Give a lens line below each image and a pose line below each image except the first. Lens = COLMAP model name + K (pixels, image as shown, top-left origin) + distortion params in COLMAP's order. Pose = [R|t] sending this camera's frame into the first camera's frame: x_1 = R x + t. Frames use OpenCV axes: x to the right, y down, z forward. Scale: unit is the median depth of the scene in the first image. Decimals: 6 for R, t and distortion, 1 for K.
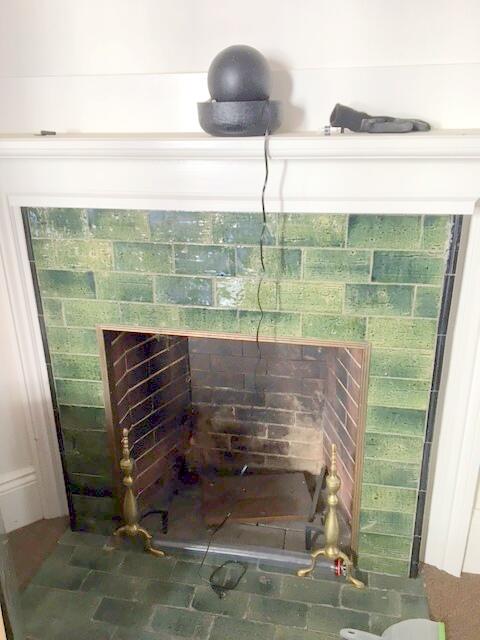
lens RADIAL K [[568.2, 0, 241.9], [0, 568.2, 317.8], [0, 0, 1]] dist [0.105089, -0.167036]
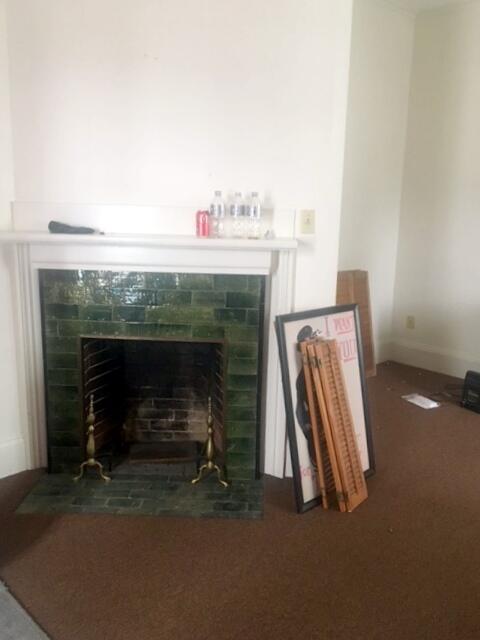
lens RADIAL K [[568.2, 0, 241.9], [0, 568.2, 317.8], [0, 0, 1]] dist [0.105089, -0.167036]
pose [[0.987161, 0.004331, 0.159672, -0.031995], [0.020155, 0.988265, -0.151416, 0.233508], [-0.158454, 0.152690, 0.975489, -0.807093]]
